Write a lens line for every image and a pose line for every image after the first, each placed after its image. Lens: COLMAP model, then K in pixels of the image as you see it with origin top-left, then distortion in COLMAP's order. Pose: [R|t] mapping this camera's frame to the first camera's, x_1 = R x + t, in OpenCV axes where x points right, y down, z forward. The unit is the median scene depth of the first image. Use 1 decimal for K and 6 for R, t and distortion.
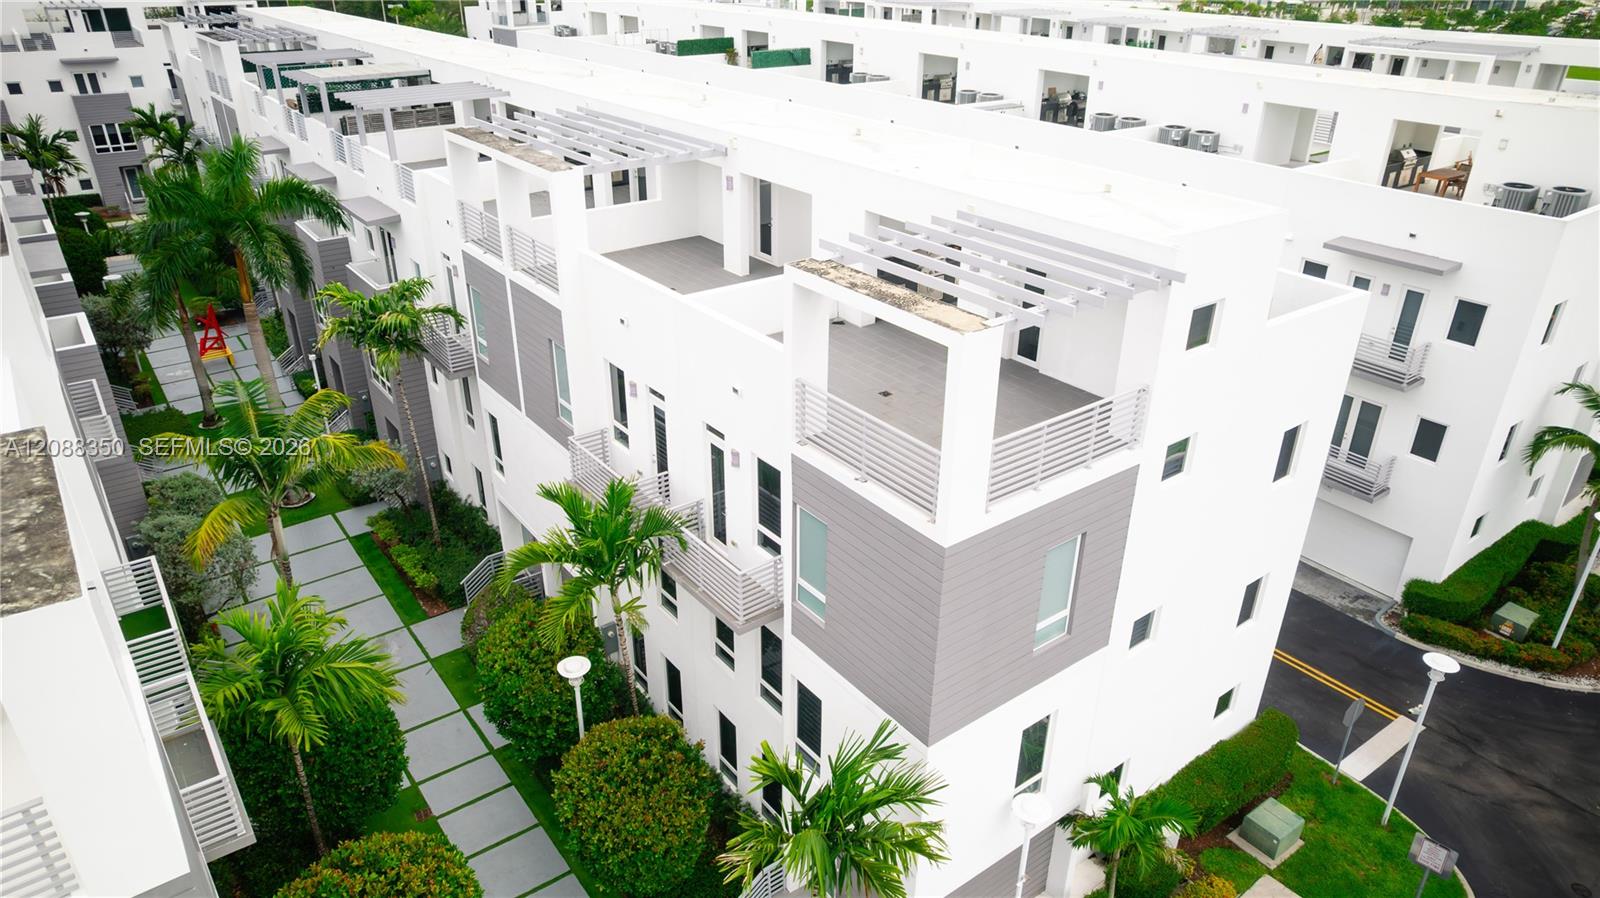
lens RADIAL K [[1042.8, 0, 805.6], [0, 1042.8, 447.3], [0, 0, 1]] dist [-0.069145, 0.070716]
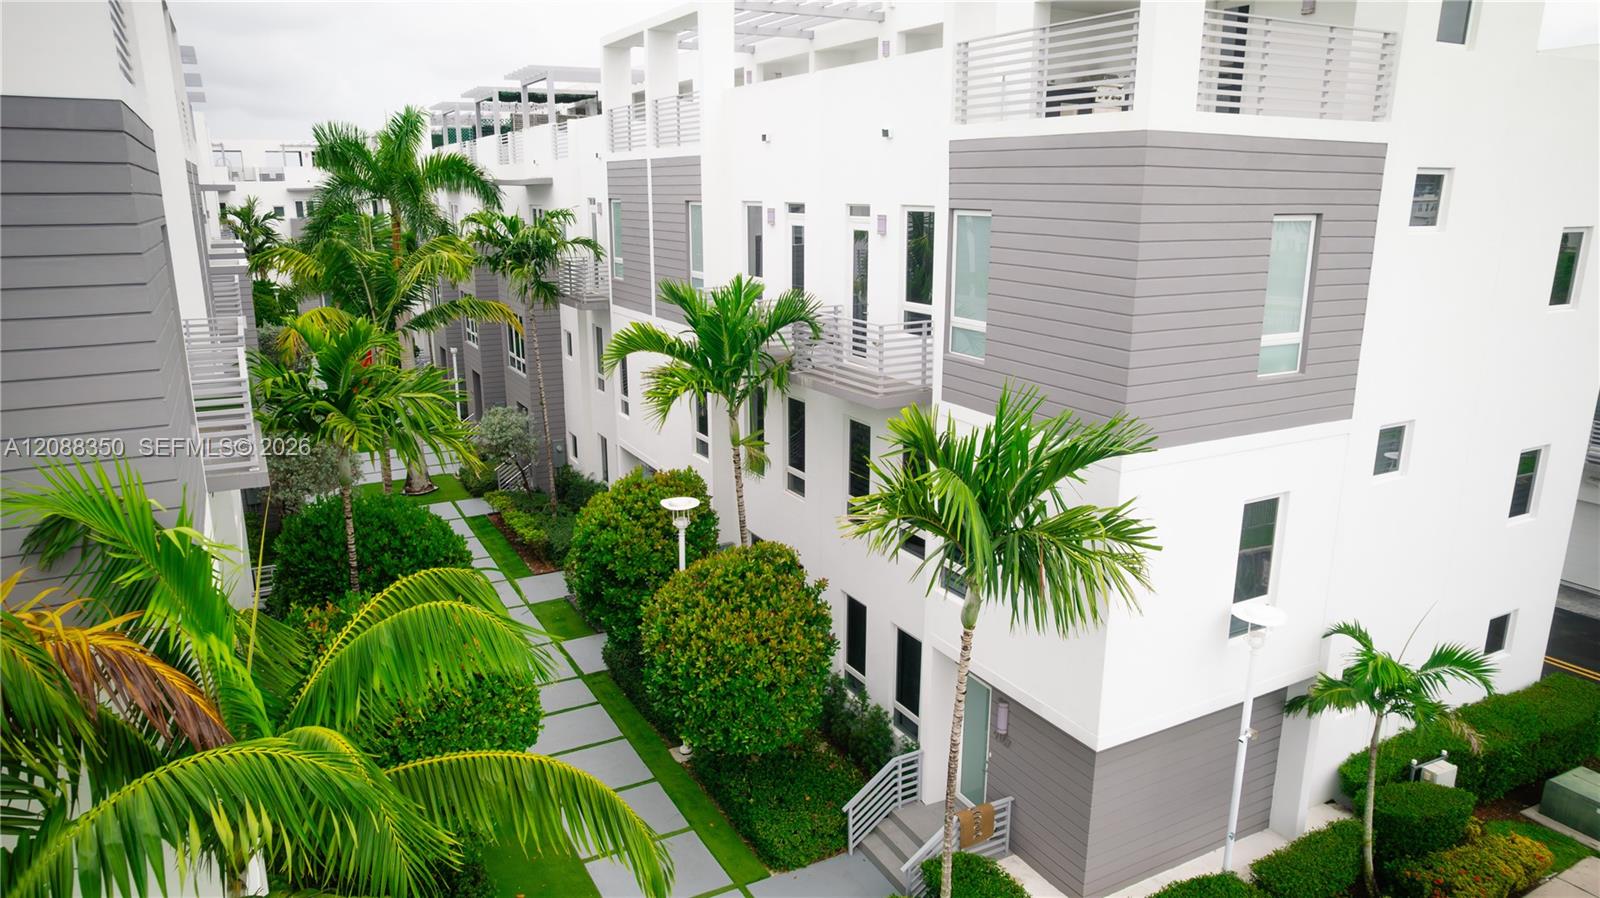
lens RADIAL K [[1042.8, 0, 805.6], [0, 1042.8, 447.3], [0, 0, 1]] dist [-0.069145, 0.070716]
pose [[0.989676, 0.028768, -0.140408, -0.002376], [-0.058553, 0.975321, -0.212888, 0.264608], [0.130819, 0.218911, 0.966936, 0.137427]]
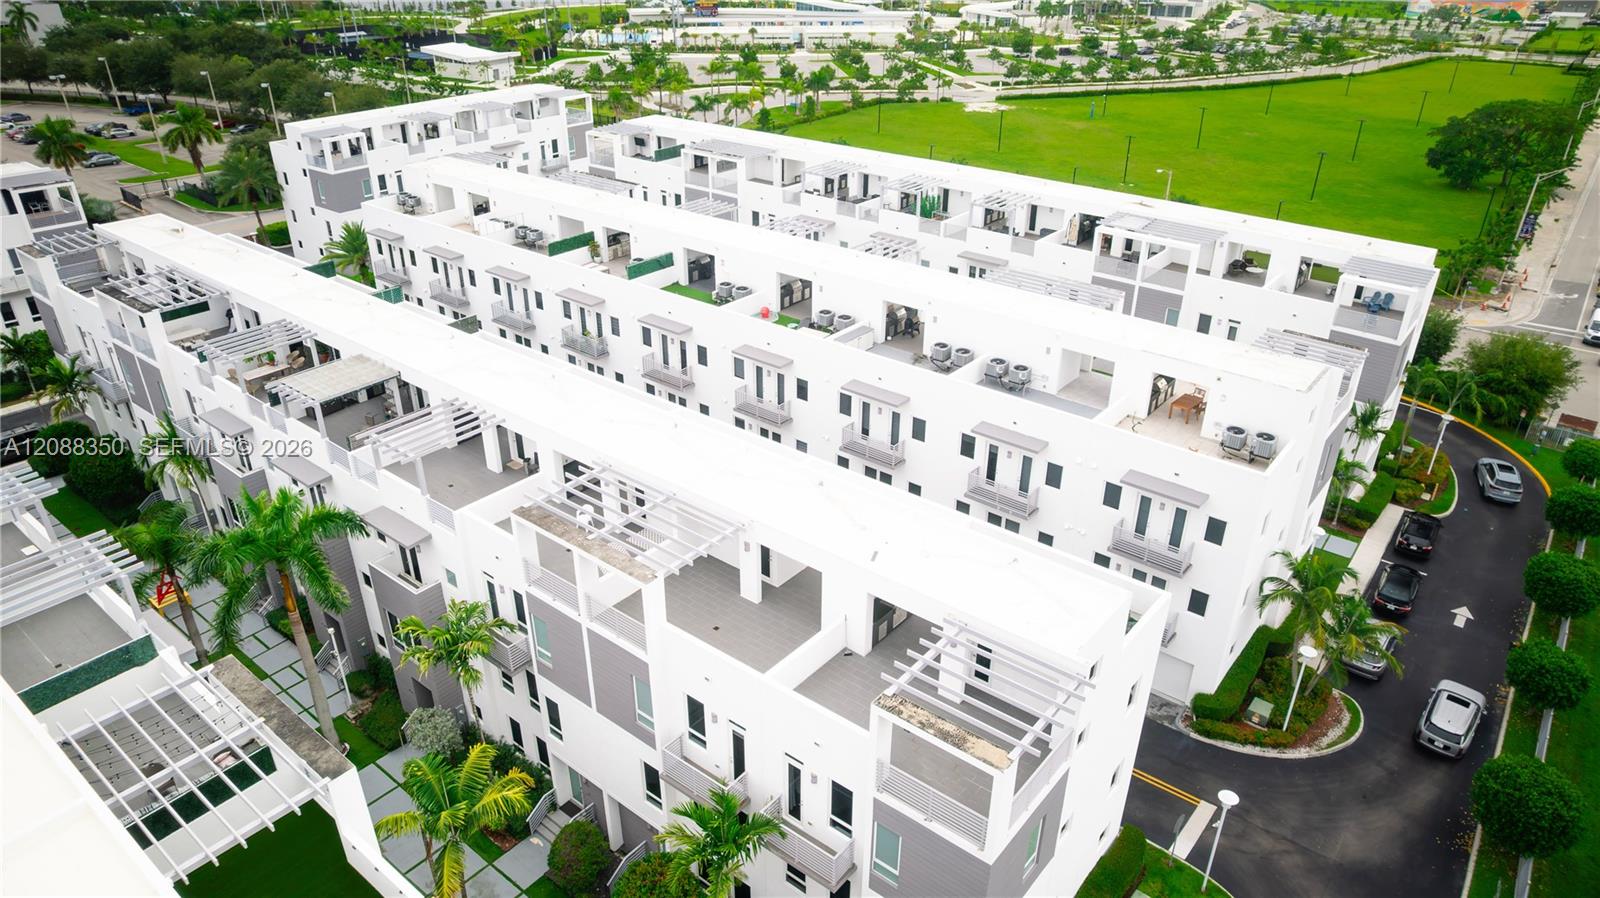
lens RADIAL K [[1042.8, 0, 805.6], [0, 1042.8, 447.3], [0, 0, 1]] dist [-0.069145, 0.070716]
pose [[0.970037, -0.120635, 0.210891, -0.238733], [0.116058, 0.992661, 0.033994, -0.367730], [-0.213444, -0.008499, 0.976918, -0.347112]]
